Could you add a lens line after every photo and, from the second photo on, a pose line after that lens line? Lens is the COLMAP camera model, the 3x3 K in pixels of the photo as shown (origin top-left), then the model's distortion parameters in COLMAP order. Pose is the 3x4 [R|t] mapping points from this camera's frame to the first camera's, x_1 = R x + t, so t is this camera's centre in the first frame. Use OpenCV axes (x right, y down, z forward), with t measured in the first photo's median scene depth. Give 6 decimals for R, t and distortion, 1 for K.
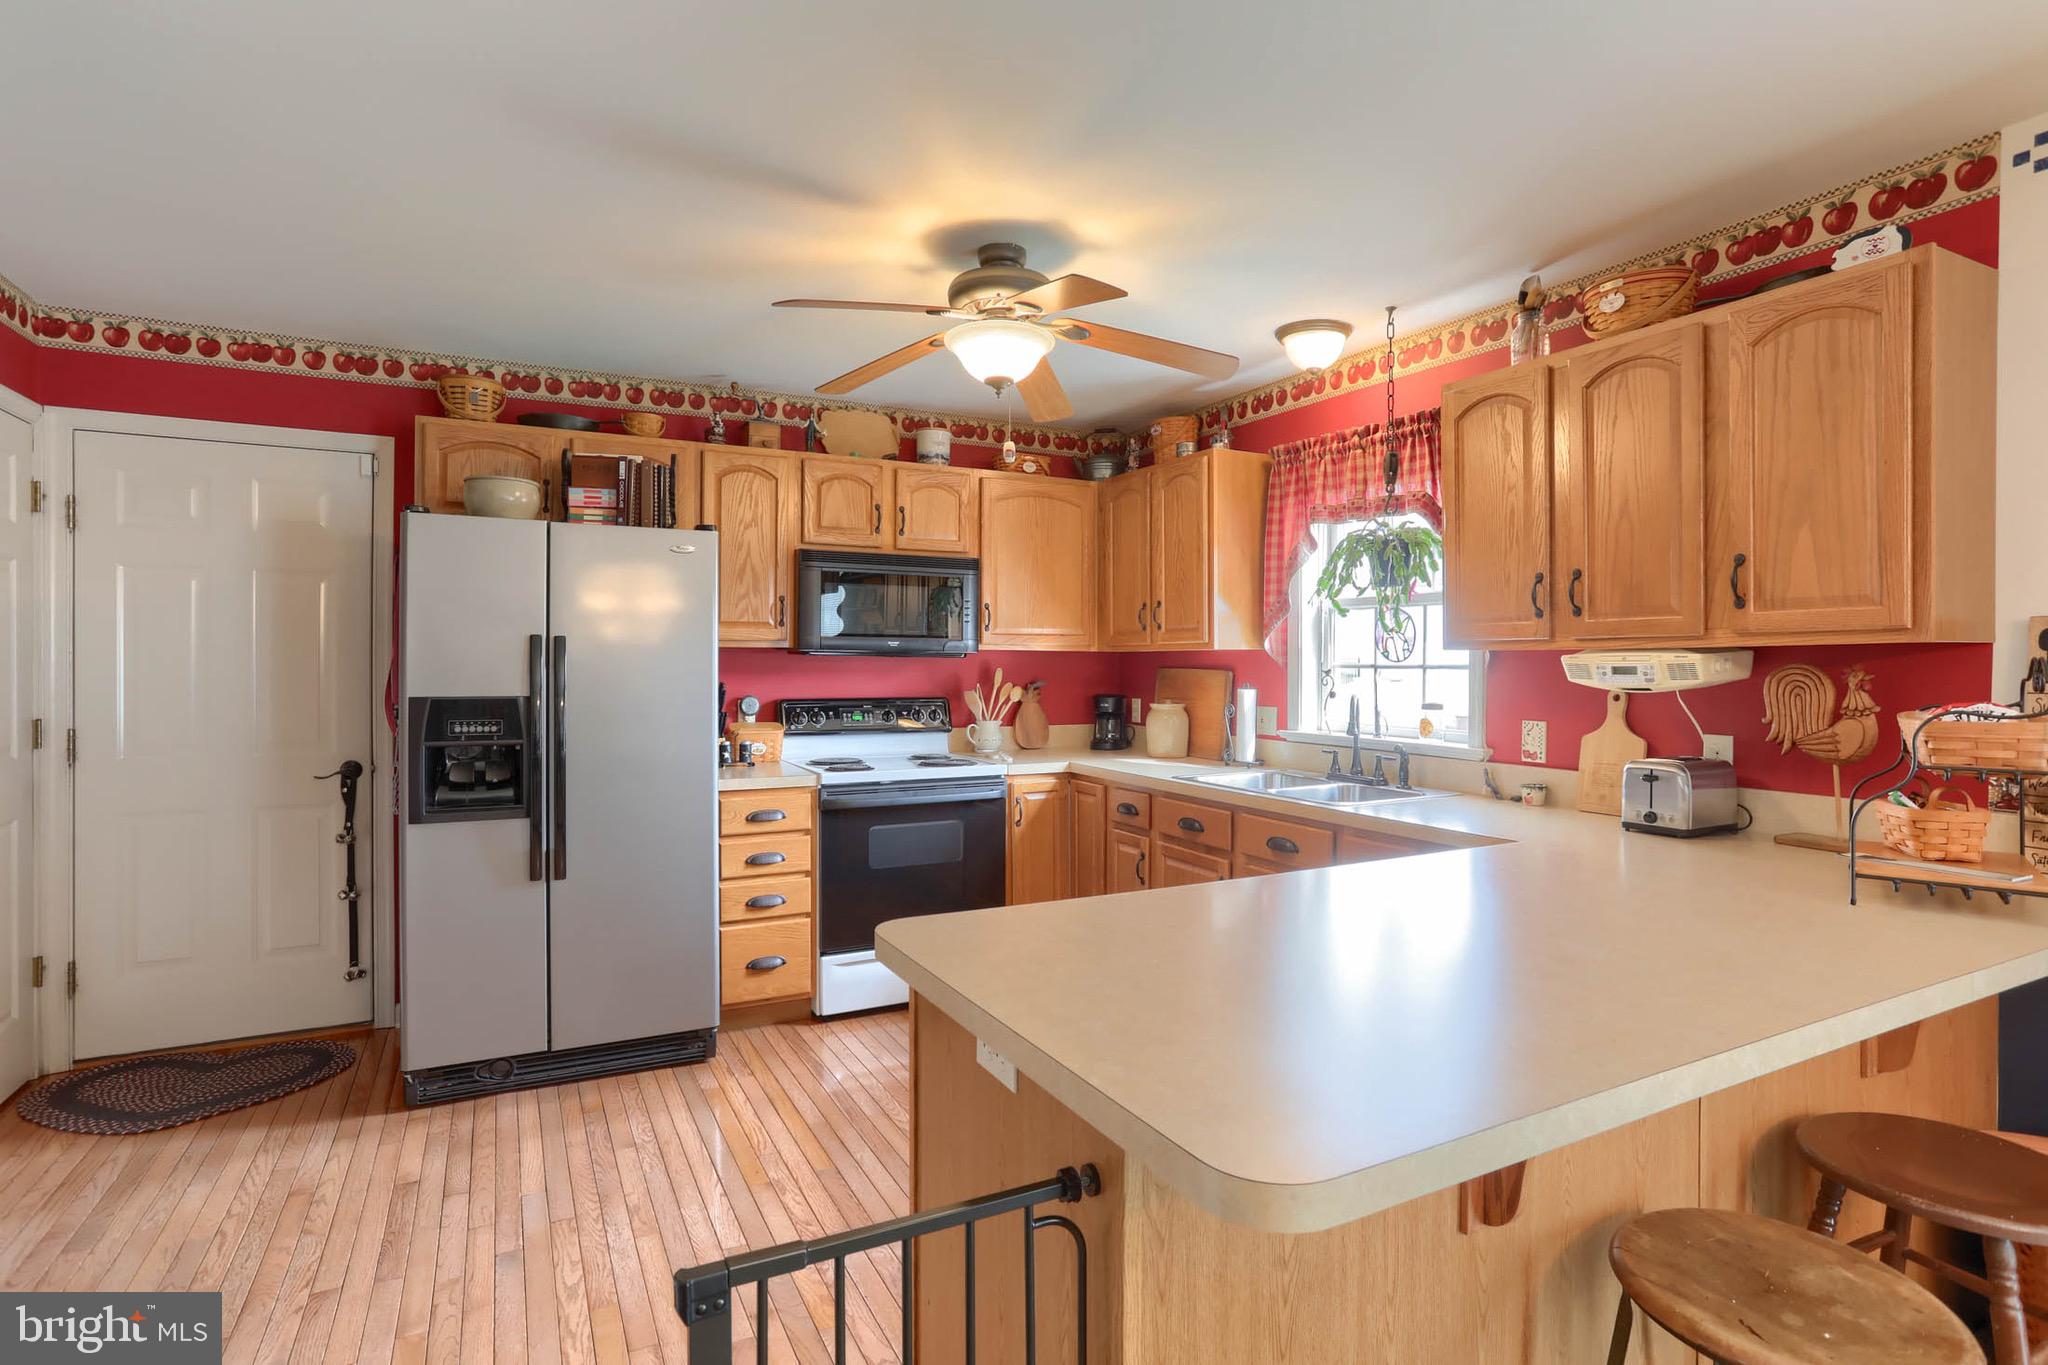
lens RADIAL K [[1022.1, 0, 1029.3], [0, 1022.1, 662.8], [0, 0, 1]] dist [-0.057190, 0.033365]
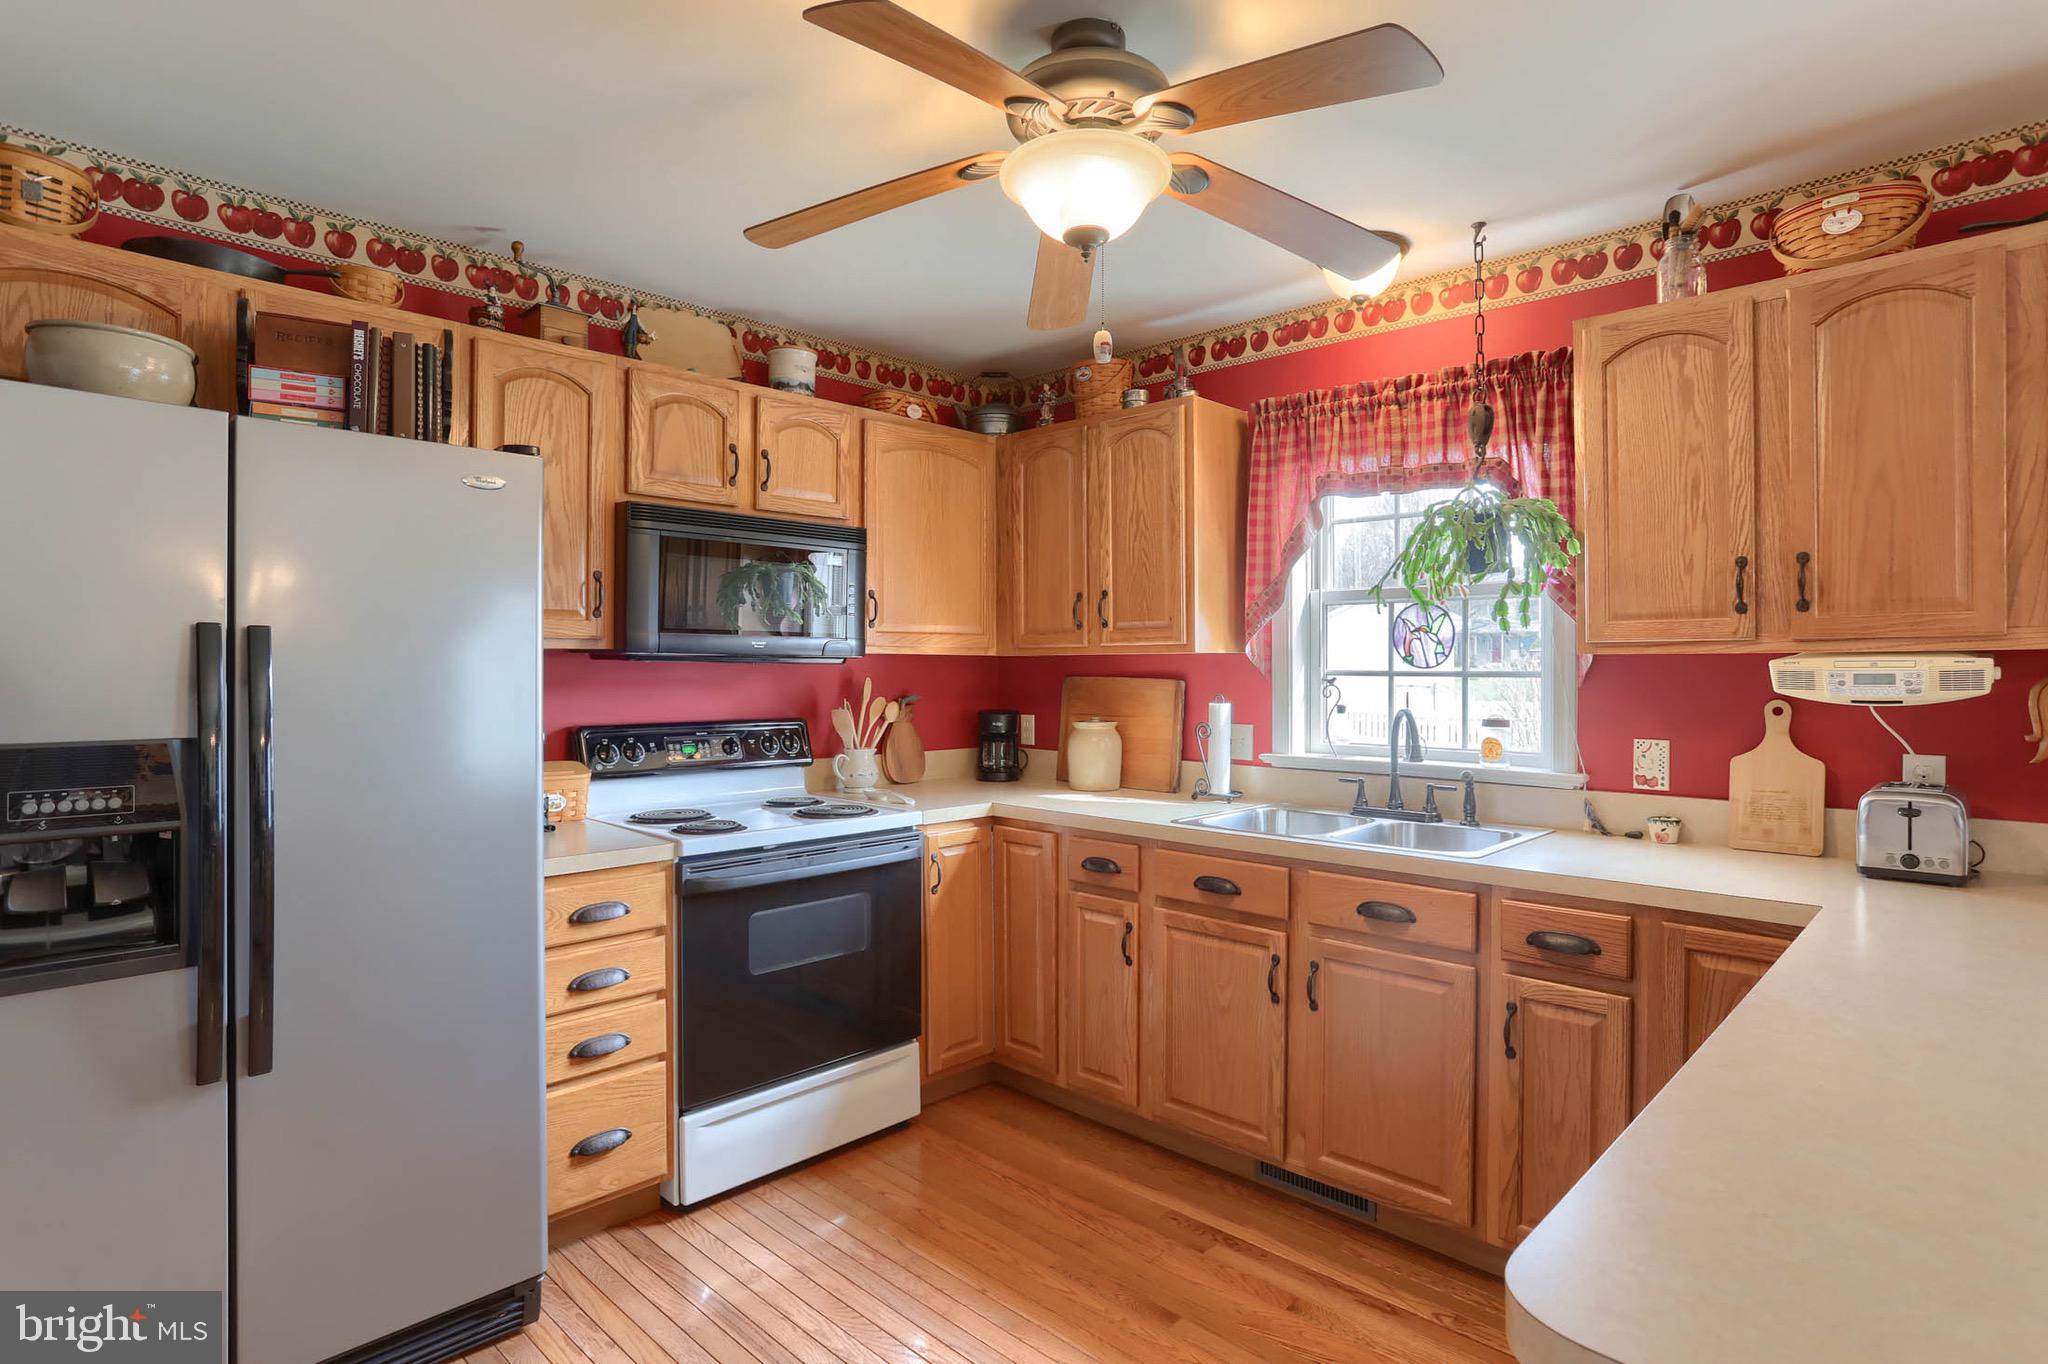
lens RADIAL K [[1065.6, 0, 1026.2], [0, 1065.6, 662.6], [0, 0, 1]] dist [-0.057366, 0.033347]
pose [[0.949808, -0.001389, 0.312831, -0.205515], [0.002954, 0.999985, -0.004530, -0.002366], [-0.312820, 0.005227, 0.949798, 0.279895]]
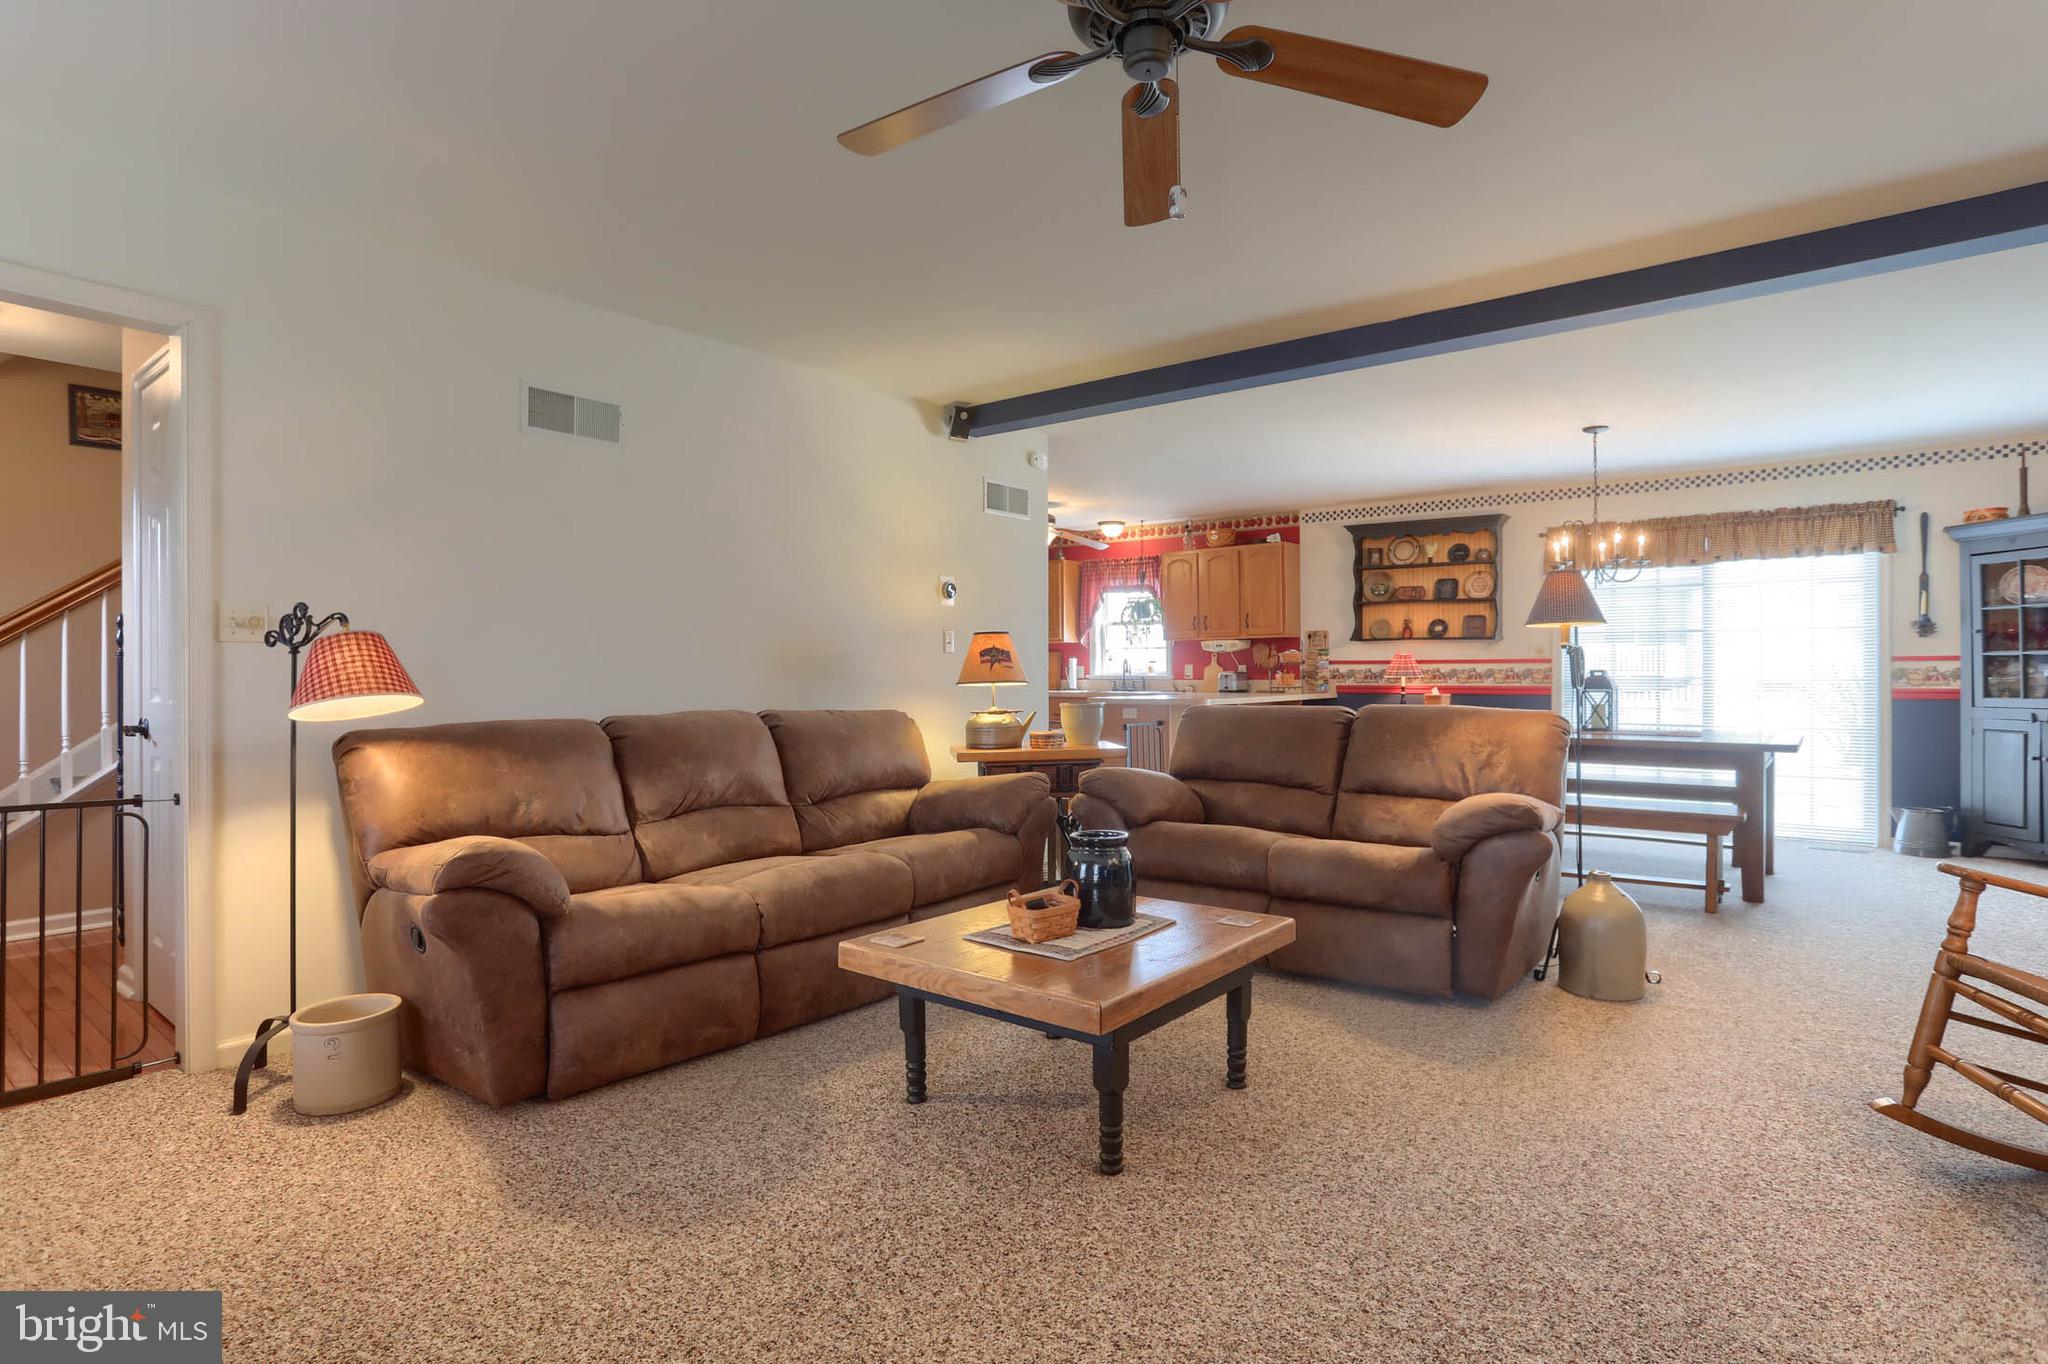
lens RADIAL K [[1034.1, 0, 1024.0], [0, 1034.1, 682.0], [0, 0, 1]] dist [-0.064877, 0.037761]
pose [[0.916431, -0.011587, 0.400025, -0.952009], [0.008102, 0.999913, 0.010402, 0.059695], [-0.400110, -0.006292, 0.916445, -1.310651]]
